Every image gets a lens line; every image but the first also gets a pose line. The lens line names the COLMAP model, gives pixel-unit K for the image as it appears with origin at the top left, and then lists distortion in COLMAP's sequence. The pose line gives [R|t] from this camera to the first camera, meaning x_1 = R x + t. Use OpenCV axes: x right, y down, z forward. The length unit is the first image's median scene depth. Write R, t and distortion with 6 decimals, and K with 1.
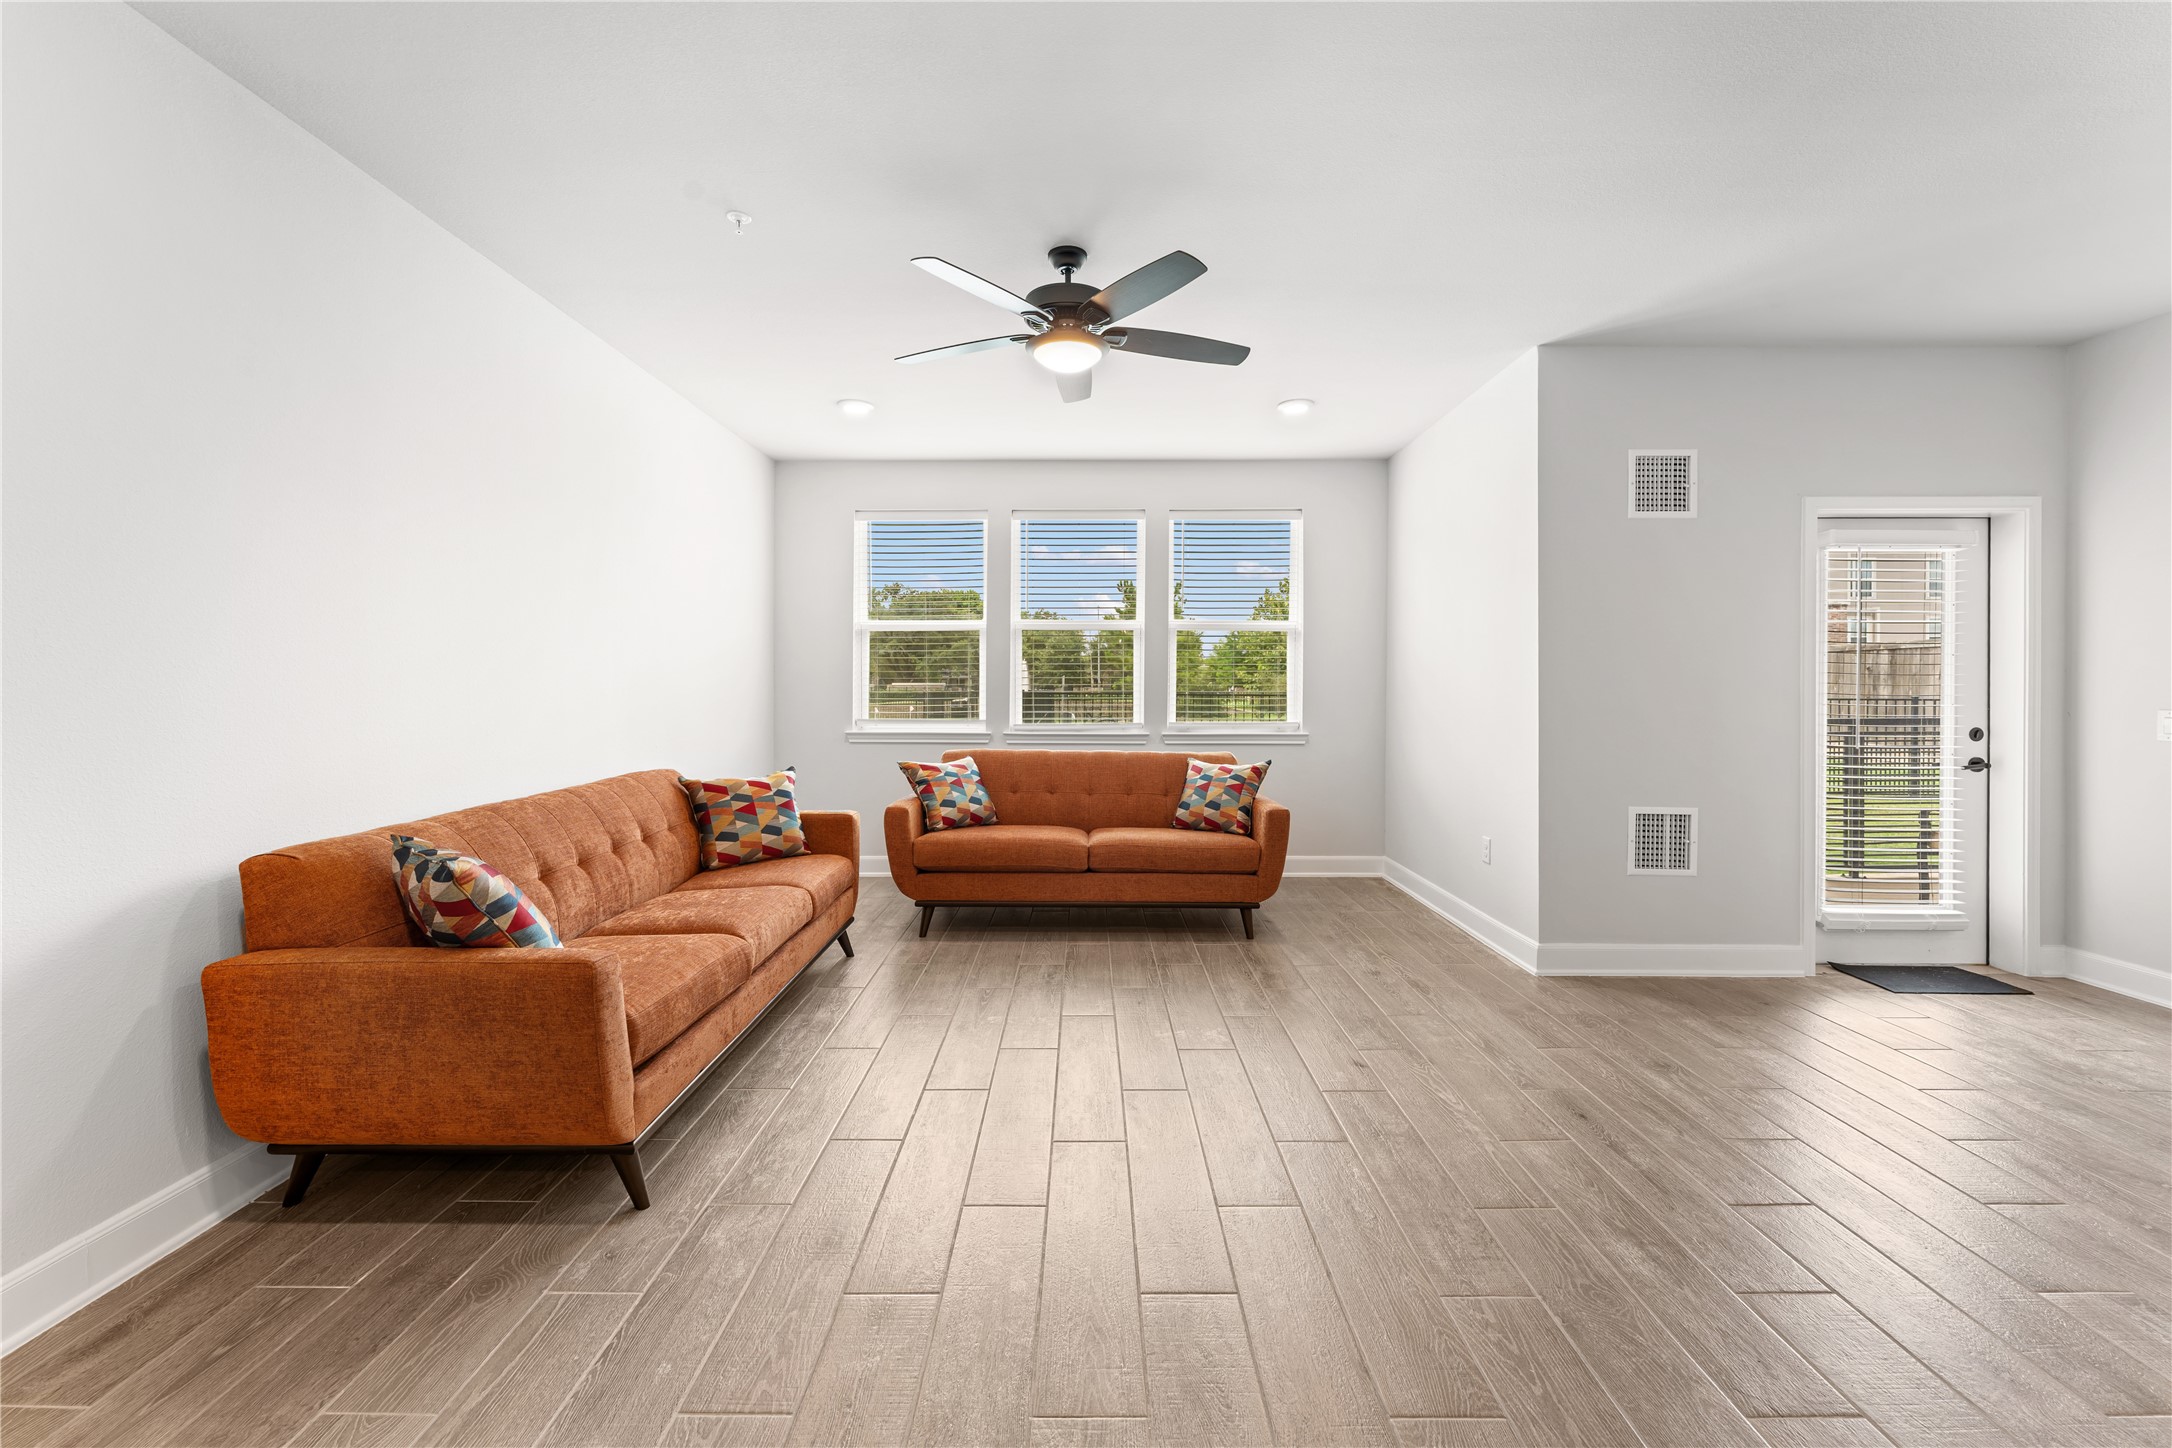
lens RADIAL K [[883.3, 0, 1083.0], [0, 883.3, 687.3], [0, 0, 1]] dist [0.000195, -0.000325]
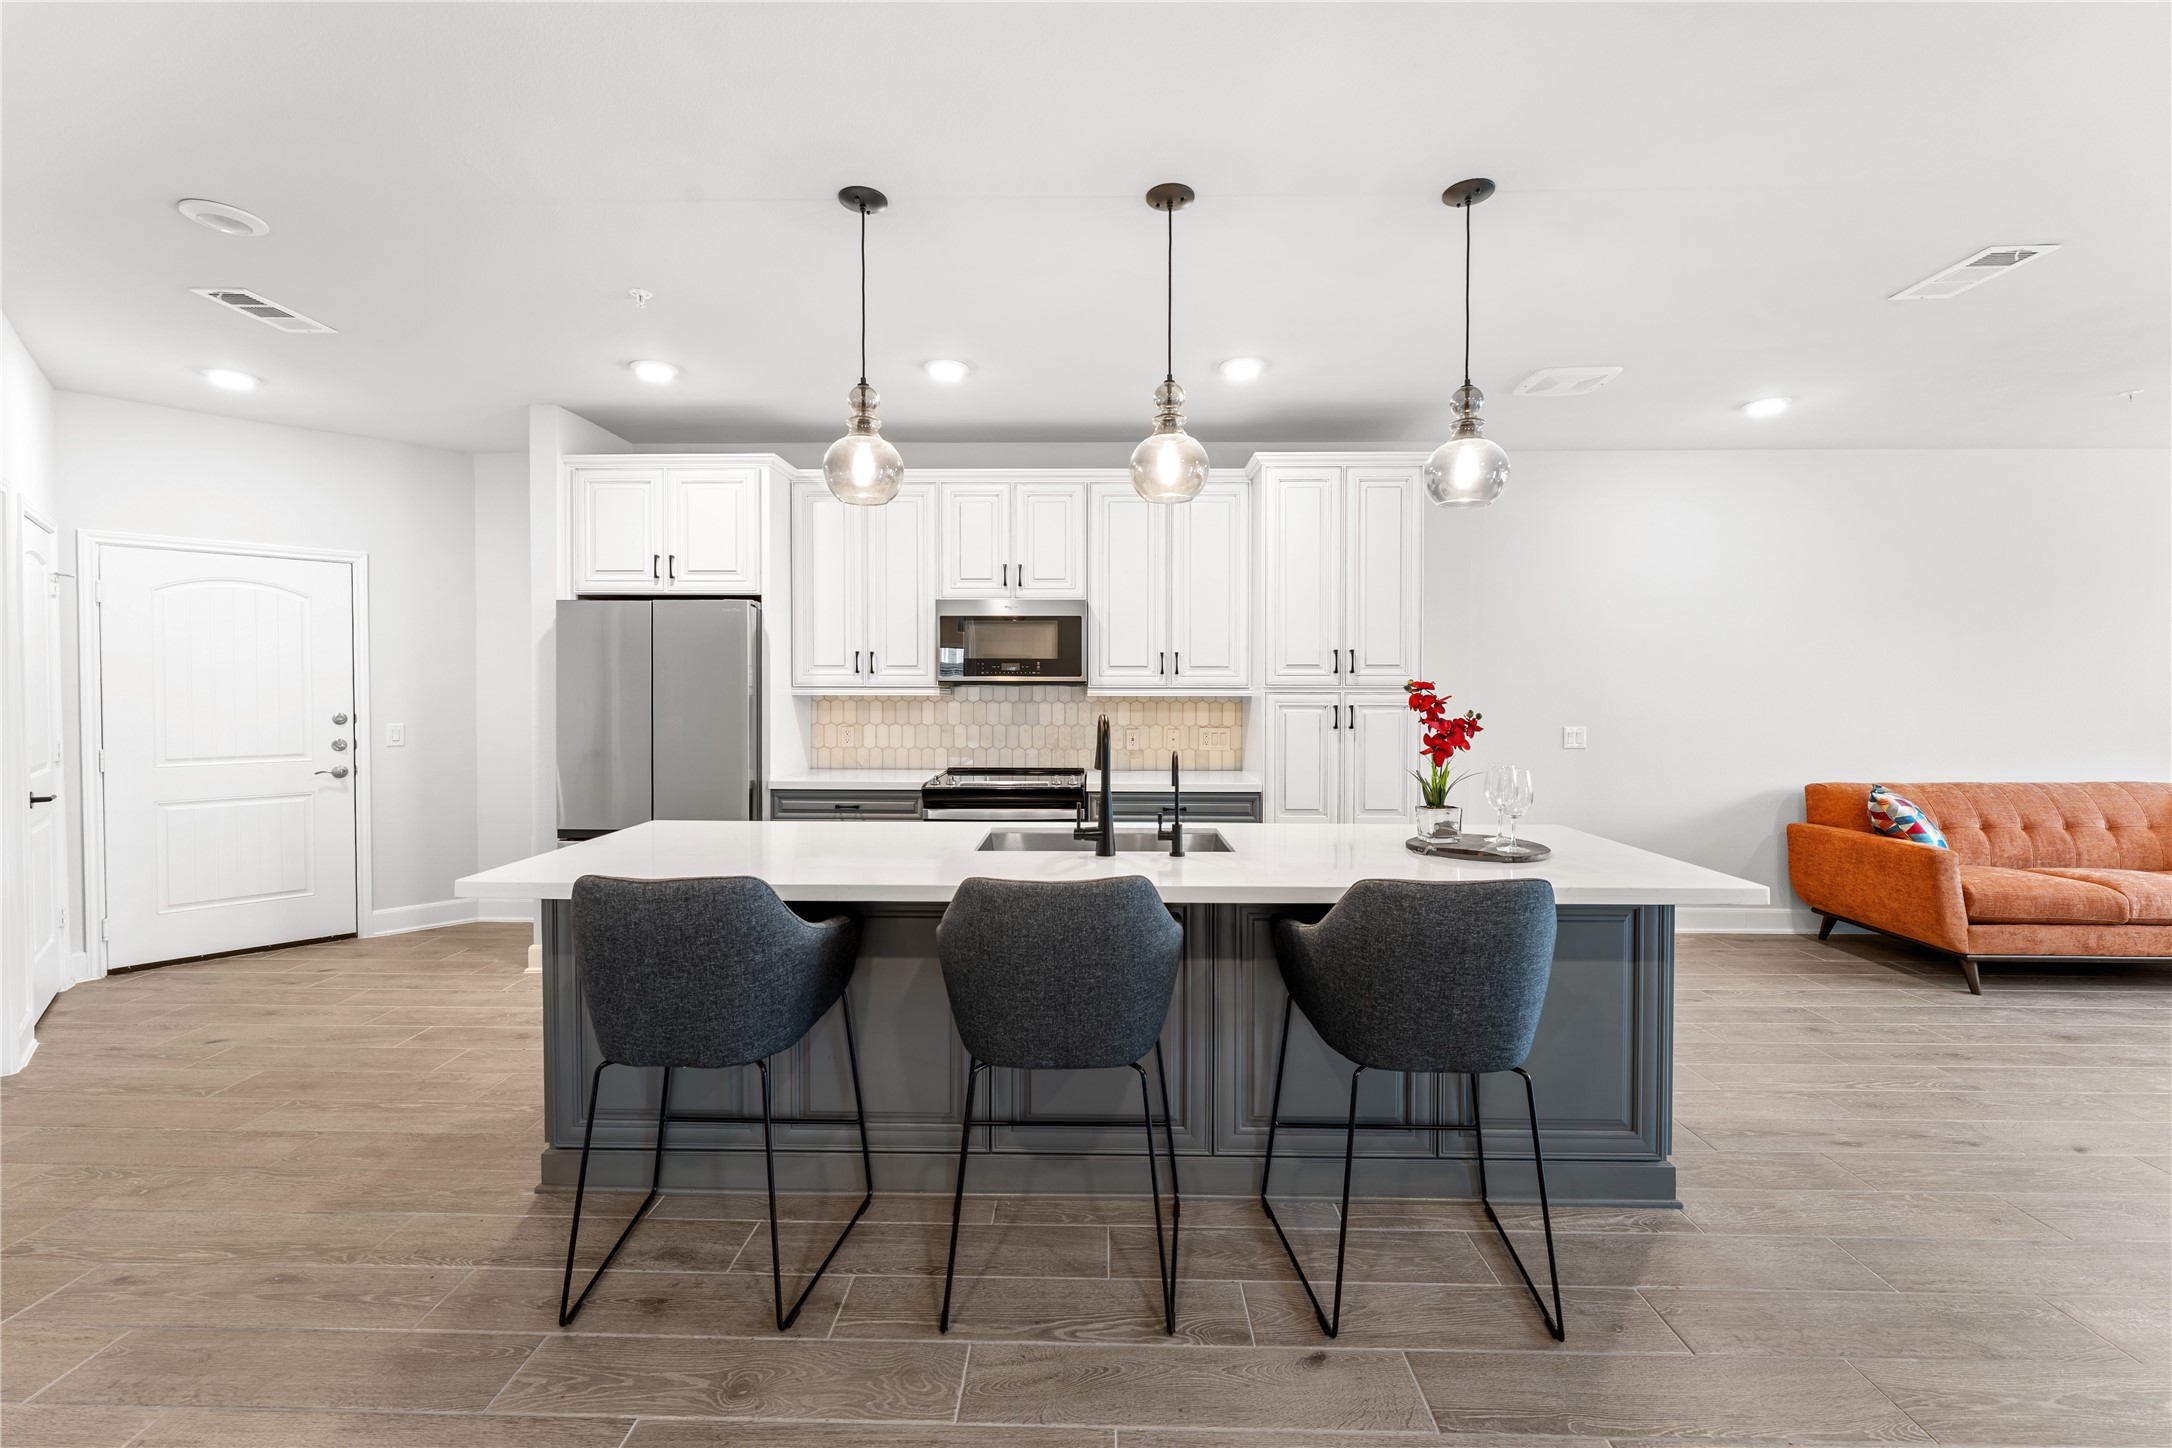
lens RADIAL K [[878.5, 0, 1081.9], [0, 878.5, 703.8], [0, 0, 1]] dist [-0.000582, -0.000193]
pose [[-0.016834, 0.021574, -0.999626, 0.672609], [-0.008998, 0.999723, 0.021728, -0.025210], [0.999818, 0.009361, -0.016635, -0.424197]]
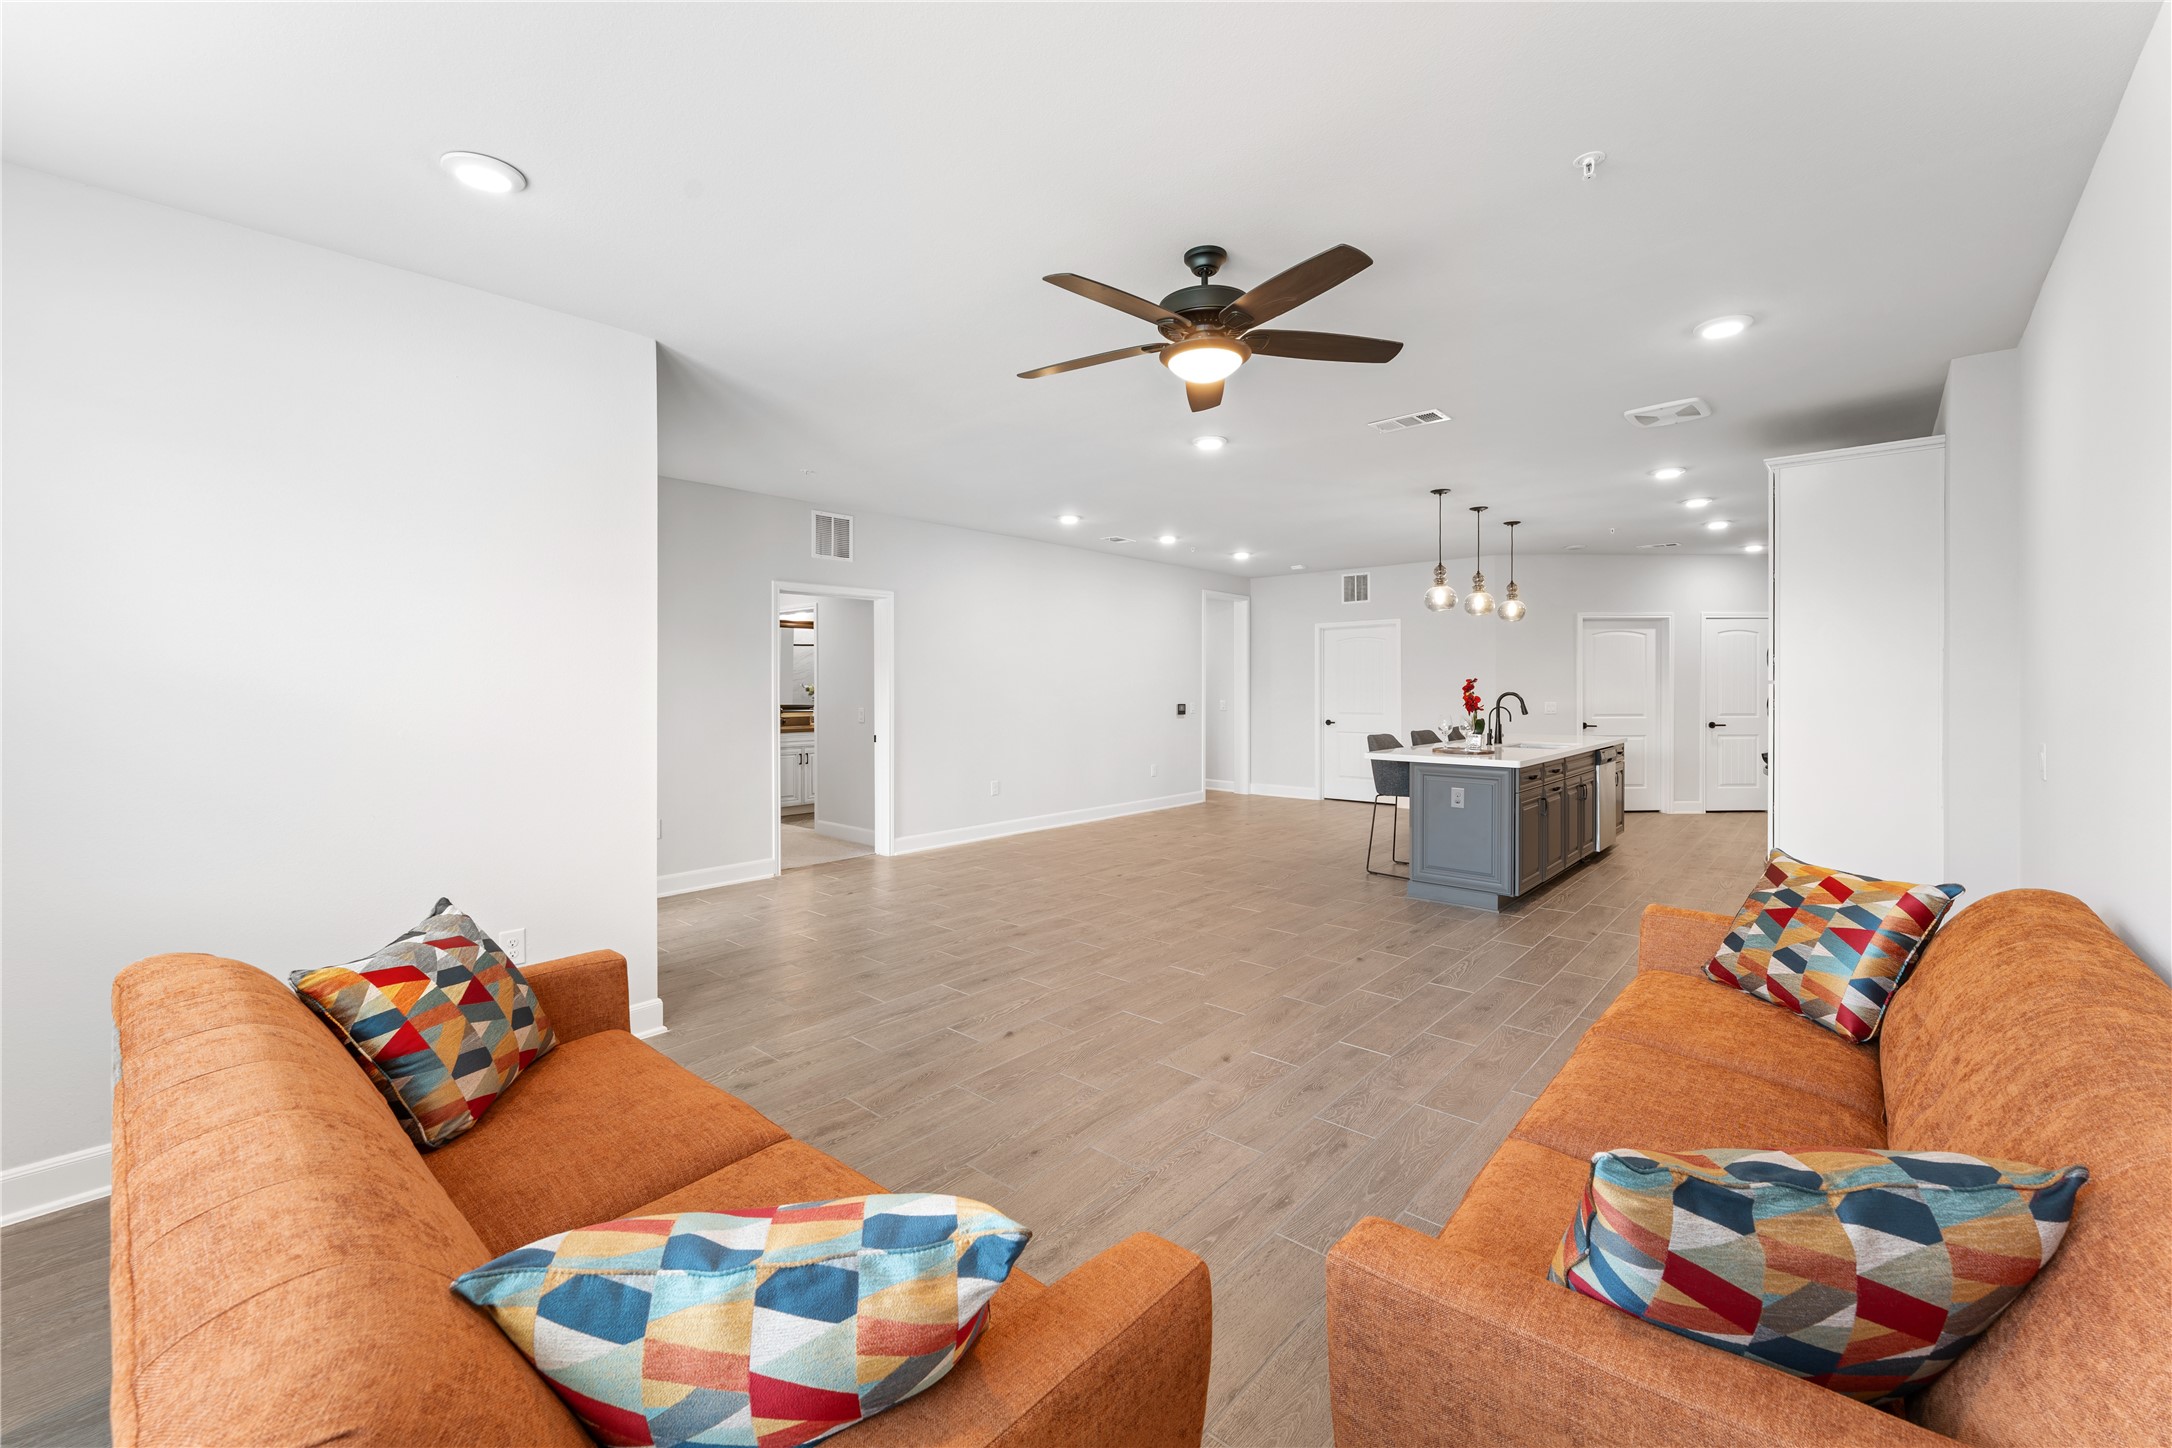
lens RADIAL K [[887.9, 0, 1084.7], [0, 887.9, 682.9], [0, 0, 1]] dist [0.000268, -0.000203]
pose [[-0.751716, 0.001908, 0.659484, -0.364032], [0.005463, 0.999980, 0.003333, -0.030907], [-0.659464, 0.006109, -0.751711, 1.213009]]
